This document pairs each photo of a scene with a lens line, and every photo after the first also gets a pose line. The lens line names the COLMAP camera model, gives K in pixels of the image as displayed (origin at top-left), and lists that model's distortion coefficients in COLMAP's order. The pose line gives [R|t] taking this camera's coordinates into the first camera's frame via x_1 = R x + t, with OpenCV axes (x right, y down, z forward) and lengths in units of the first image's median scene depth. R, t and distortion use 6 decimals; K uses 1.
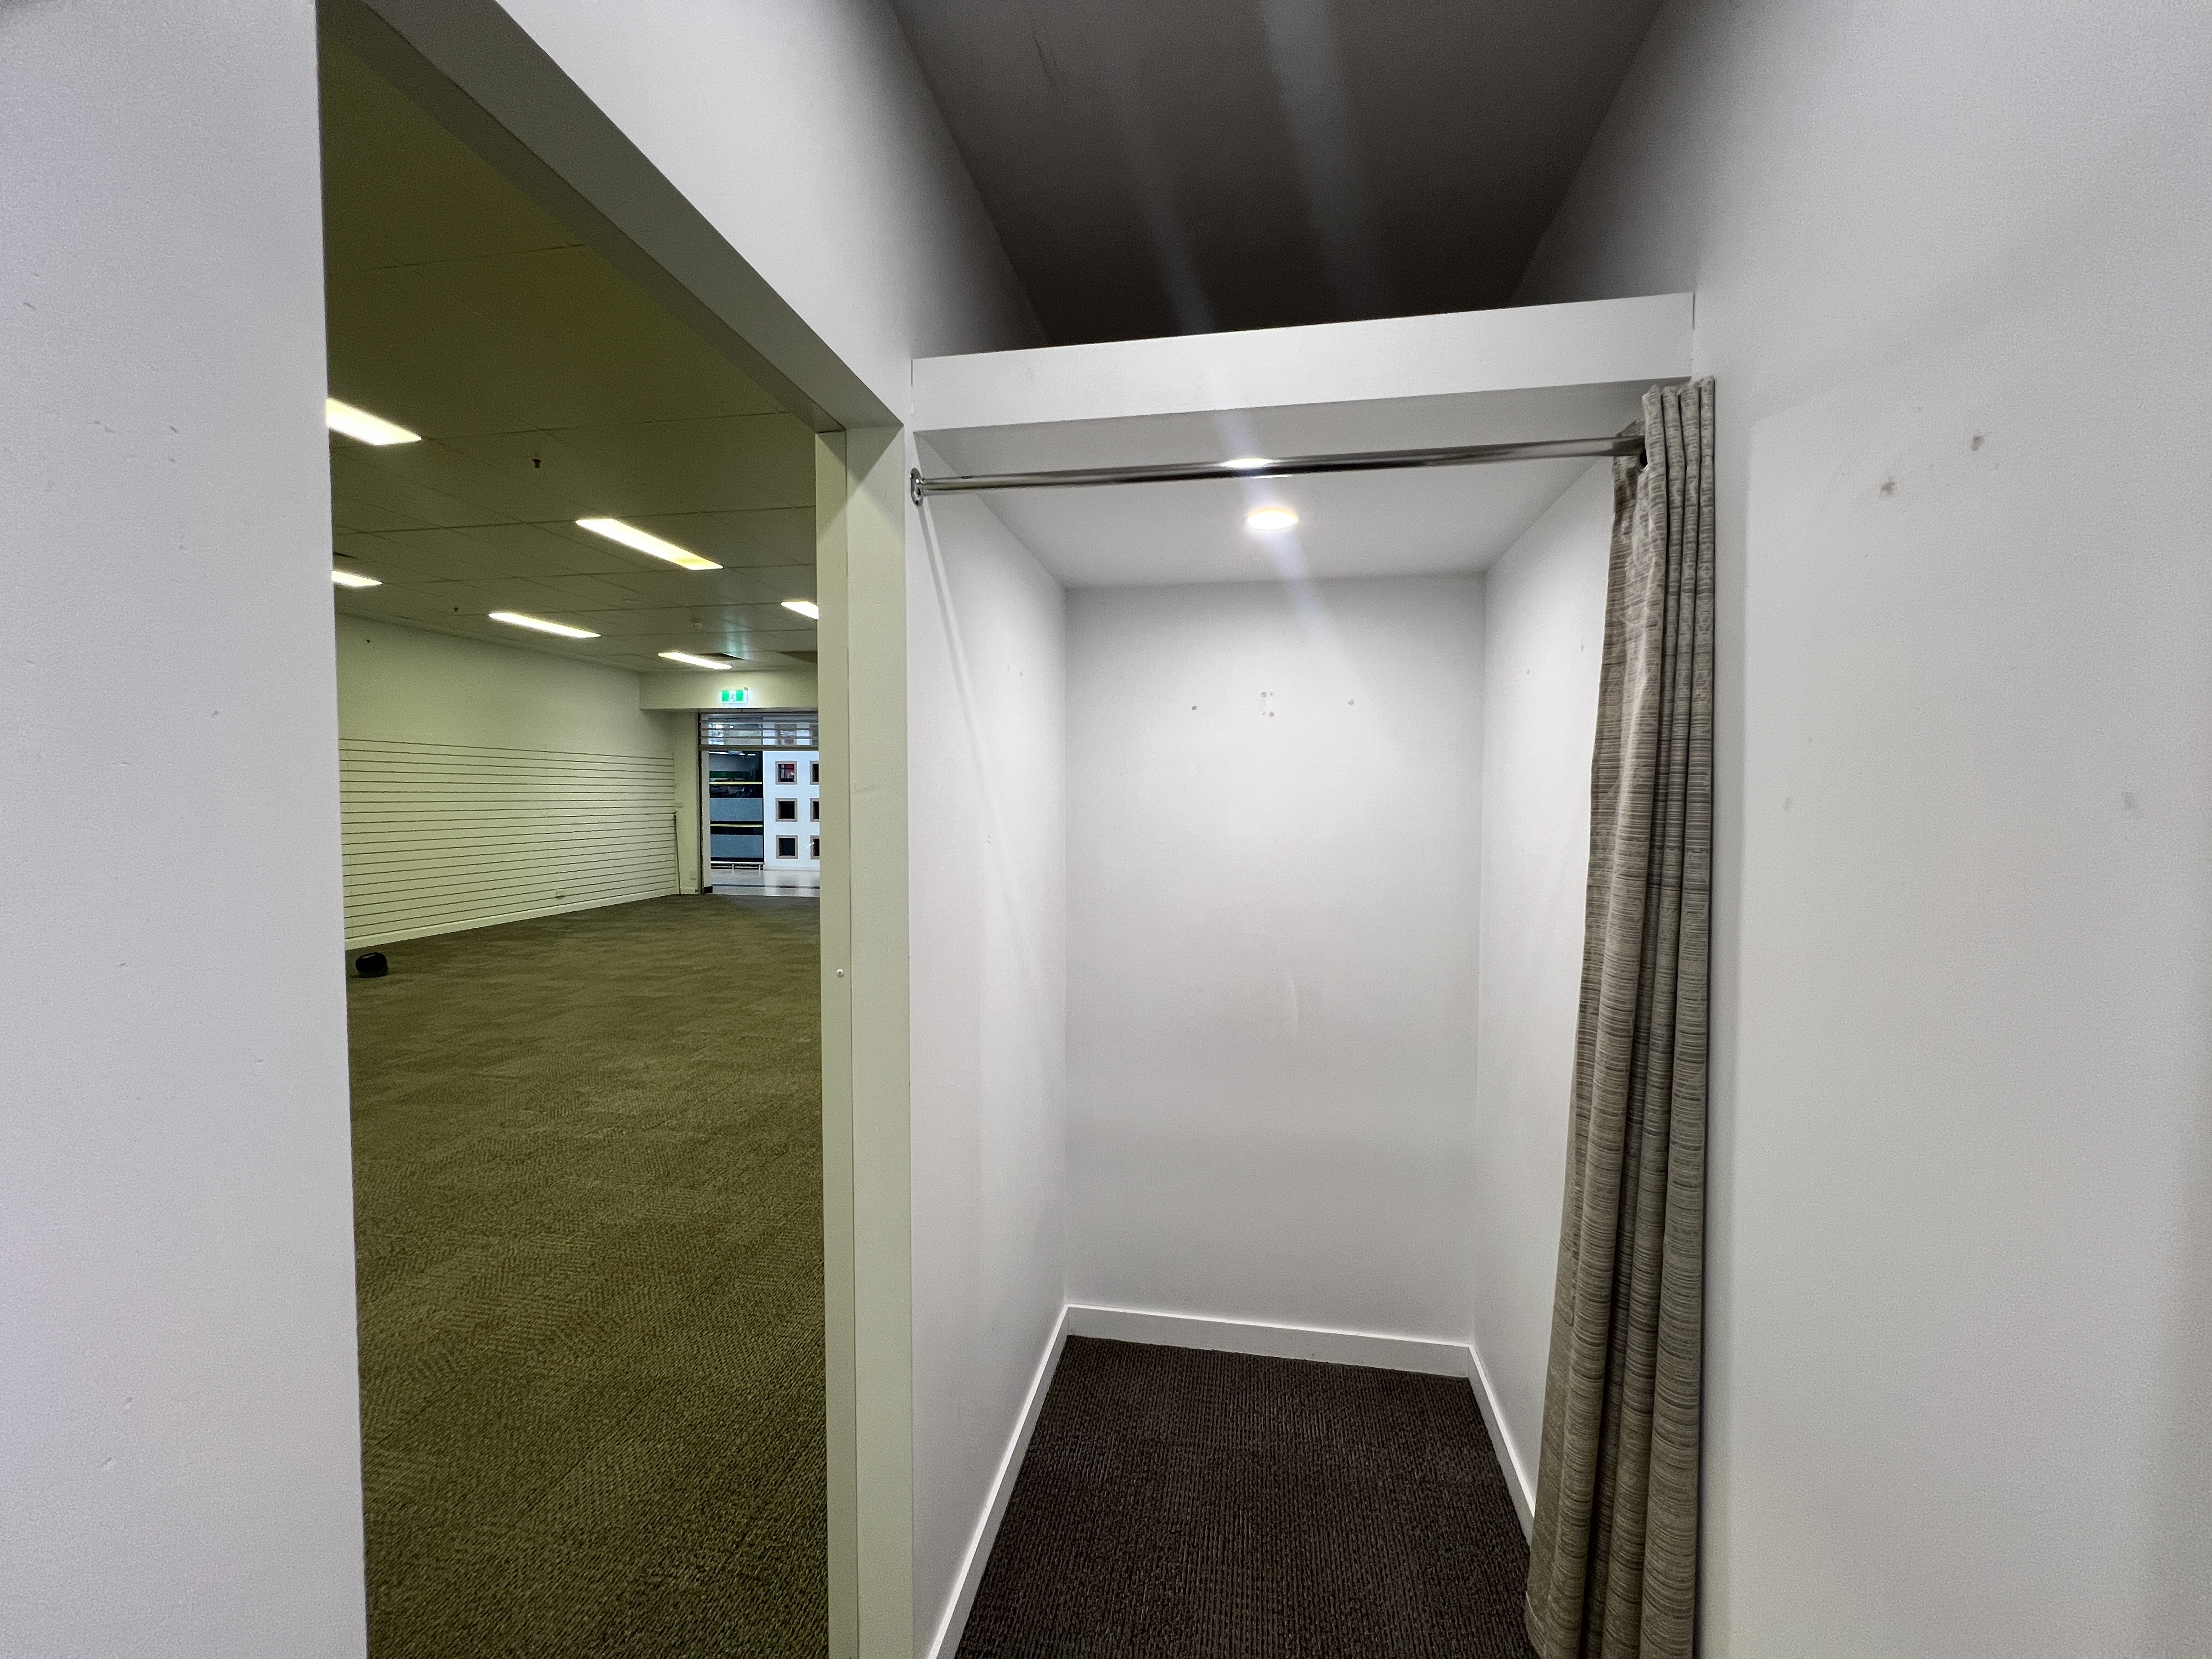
lens RADIAL K [[874.3, 0, 1106.0], [0, 874.3, 829.5], [0, 0, 1]] dist [0.000019, 0.000004]
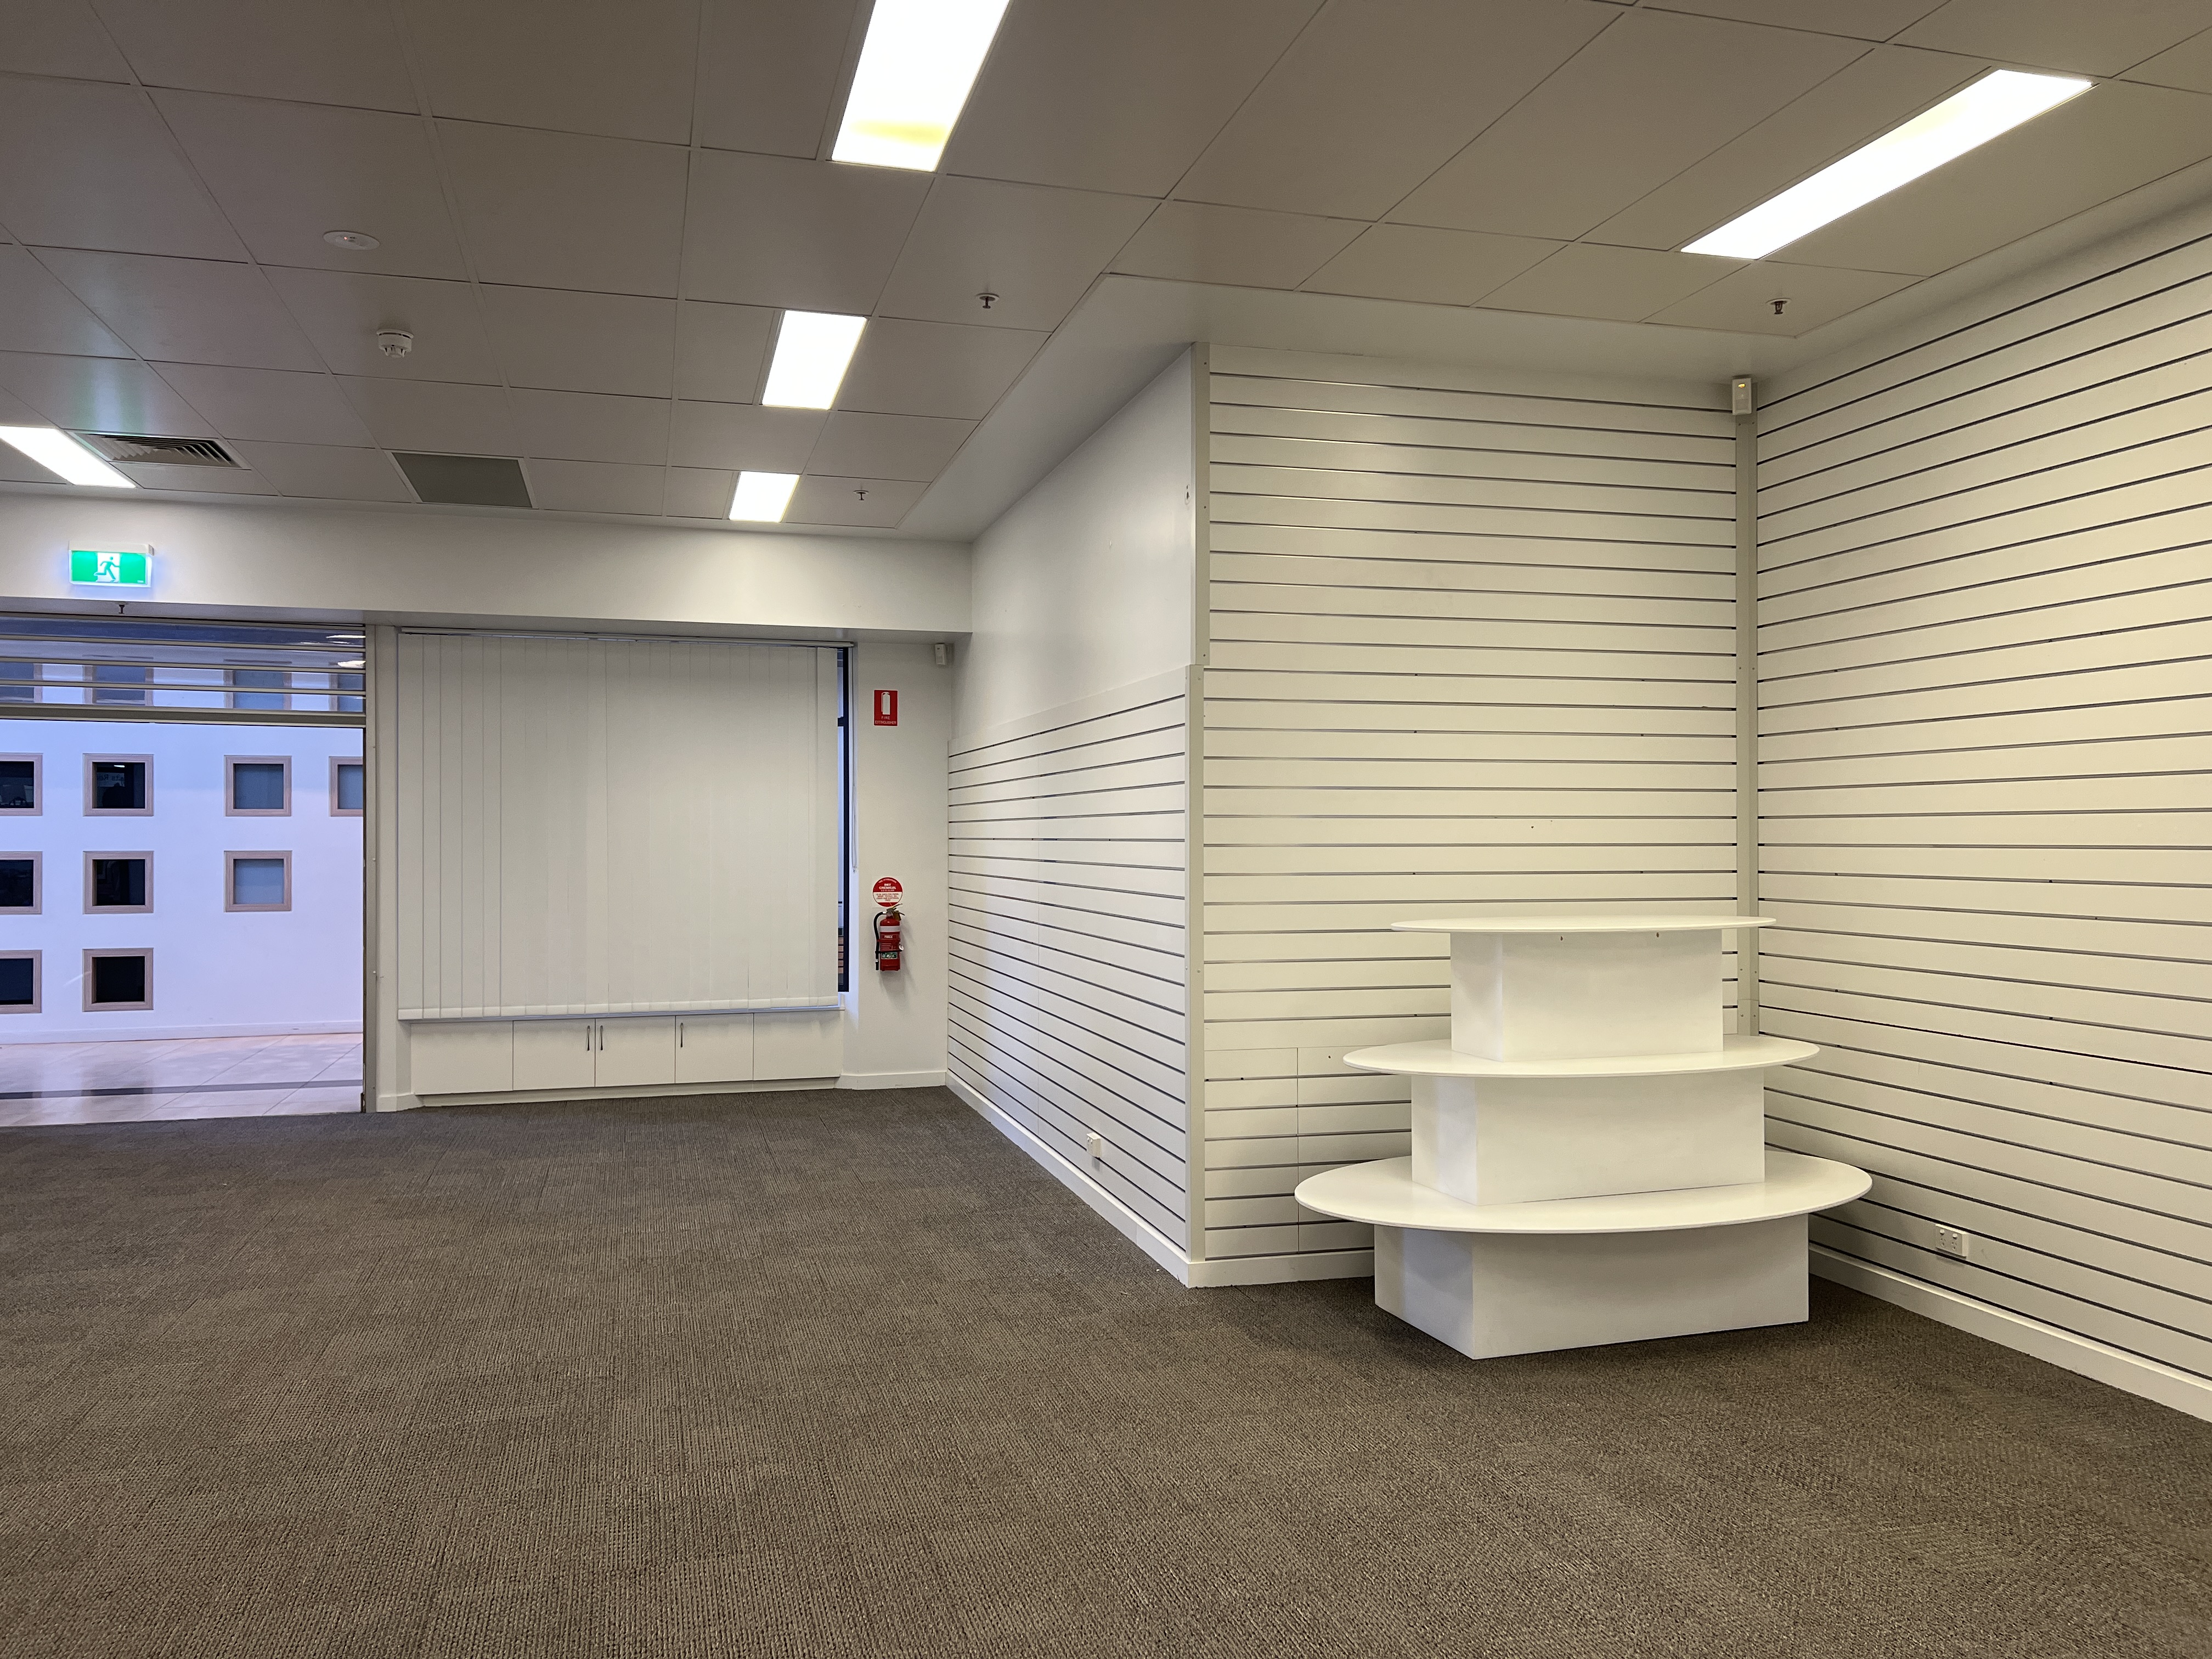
lens RADIAL K [[1639.8, 0, 1106.0], [0, 1639.8, 829.5], [0, 0, 1]] dist [0.064199, -0.005471]
pose [[0.900161, -0.001143, 0.435555, -0.328271], [0.020329, 0.999017, -0.039392, -0.010009], [-0.435082, 0.044313, 0.899300, 0.195922]]
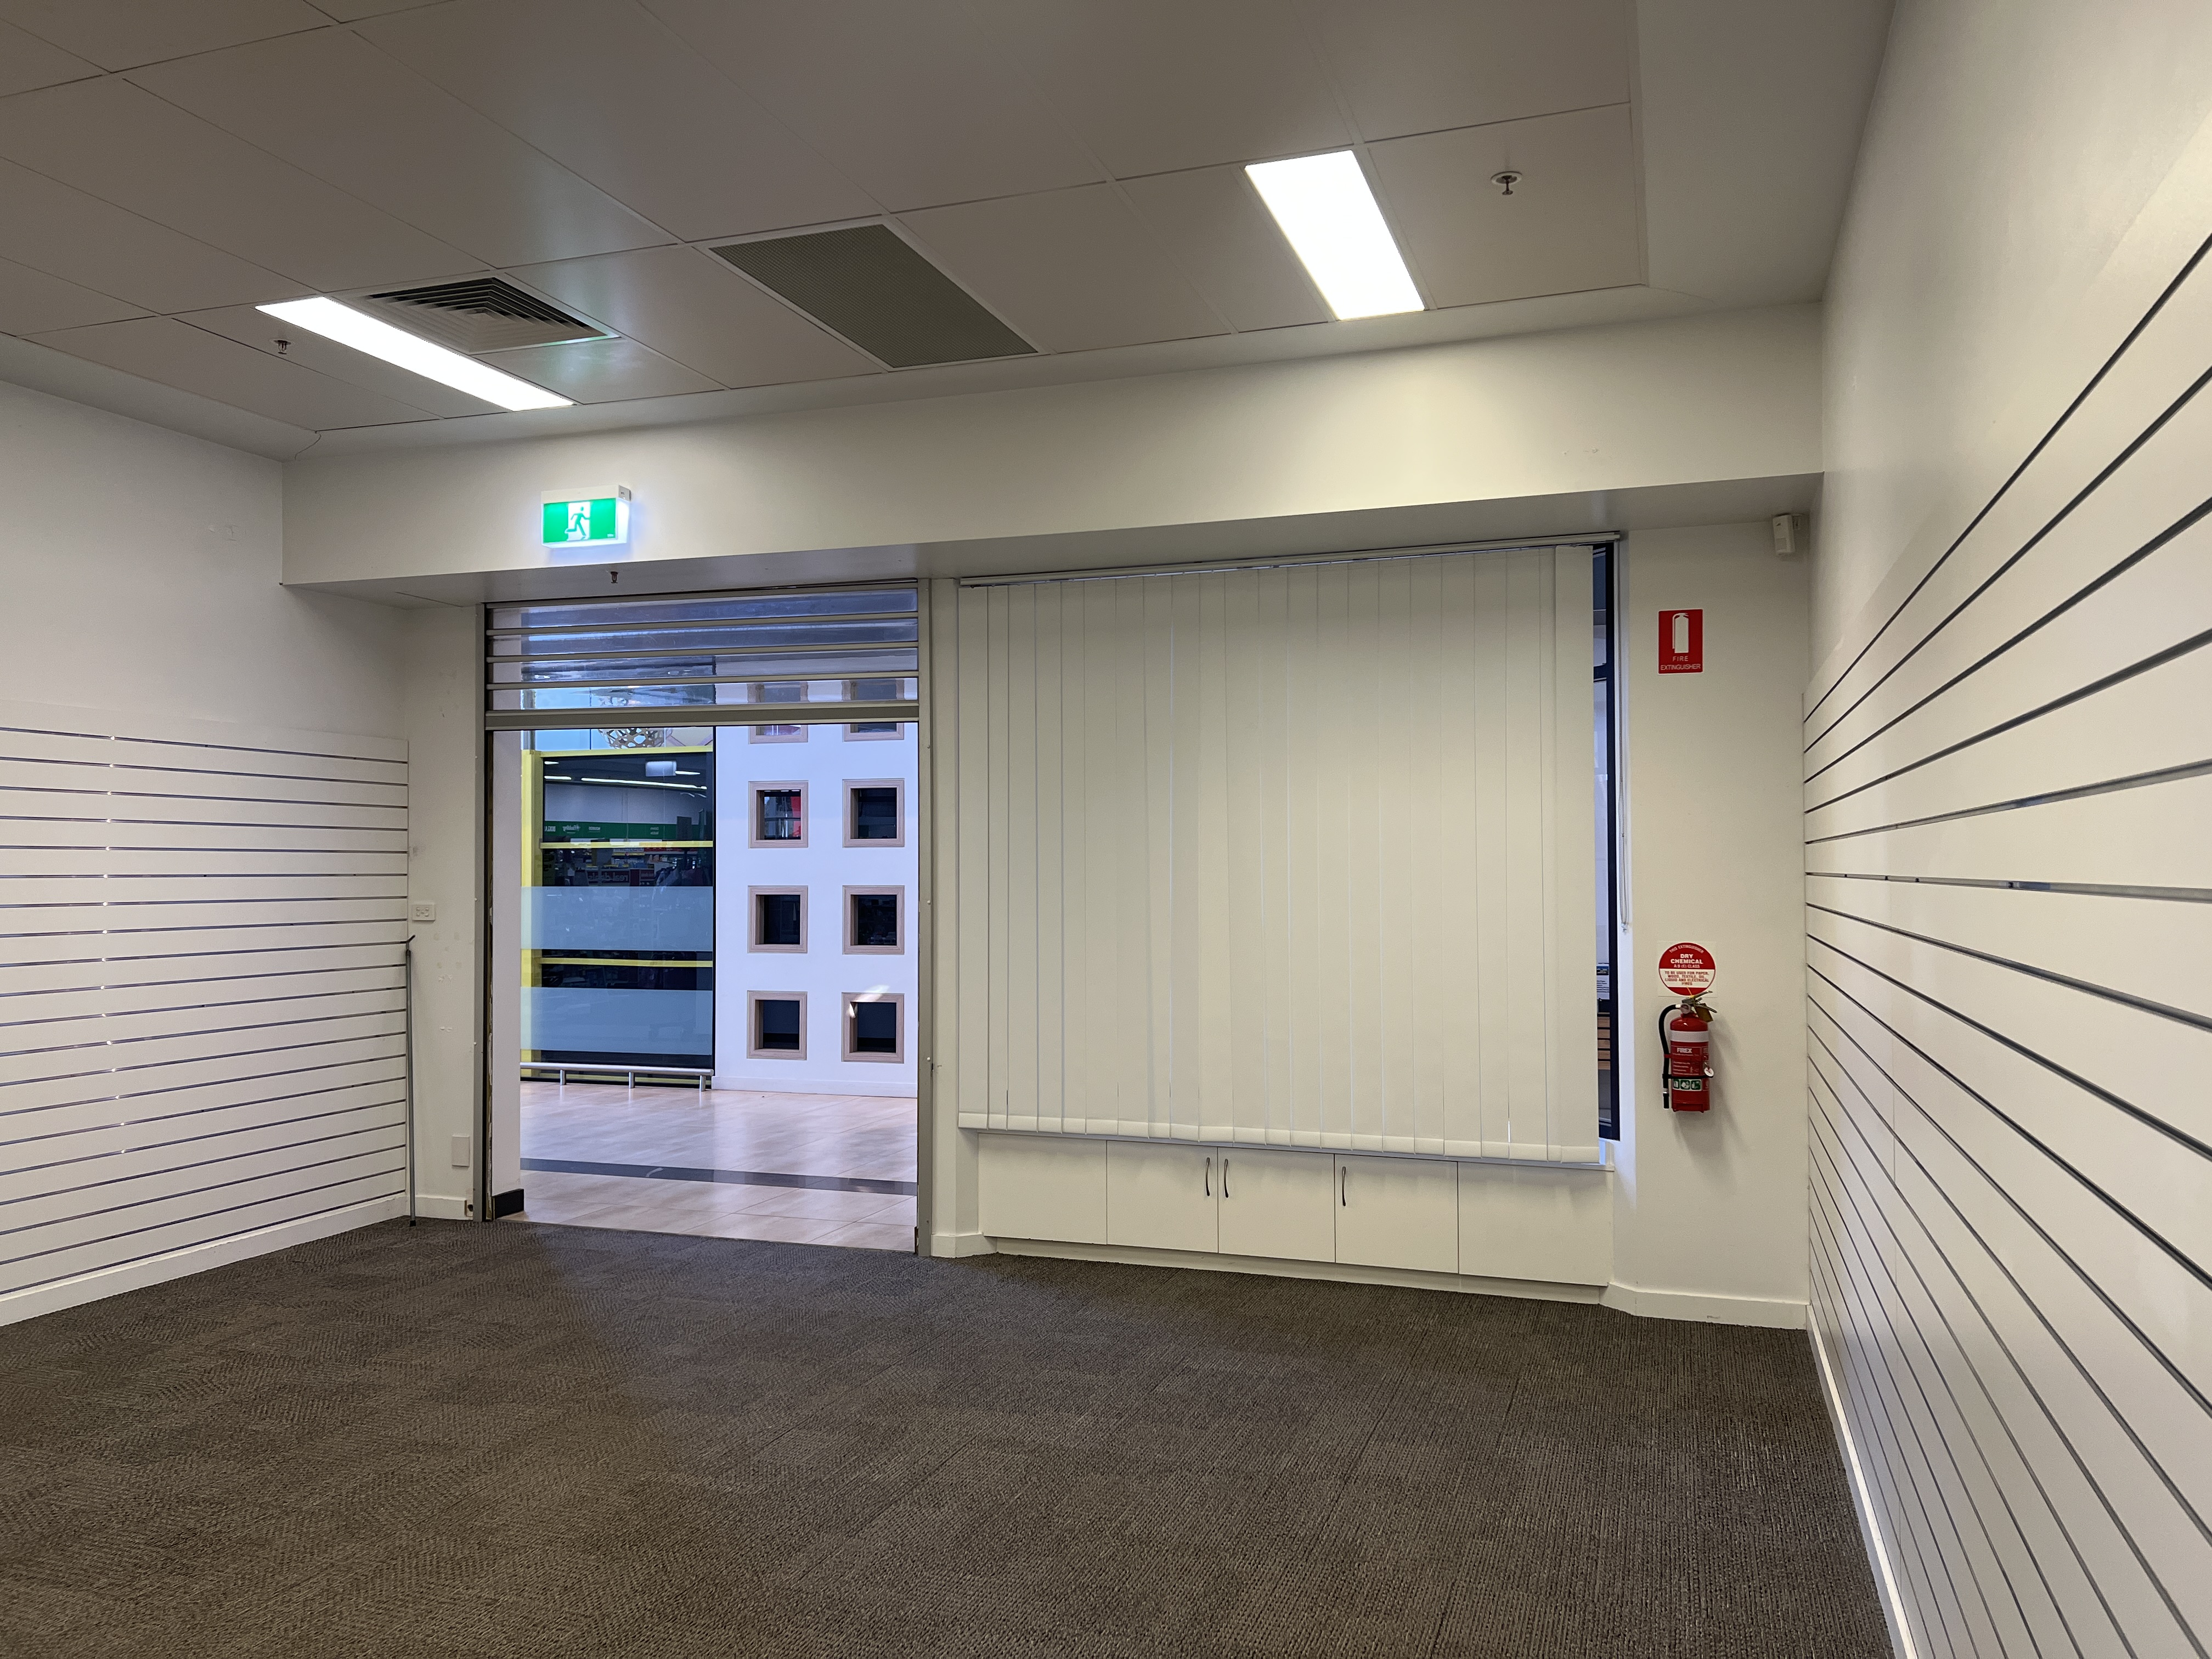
lens RADIAL K [[1639.8, 0, 1106.0], [0, 1639.8, 829.5], [0, 0, 1]] dist [0.064199, -0.005471]
pose [[0.986529, -0.007578, -0.163412, -0.164835], [-0.002982, 0.997928, -0.064276, -0.021319], [0.163561, 0.063898, 0.984462, 0.477753]]
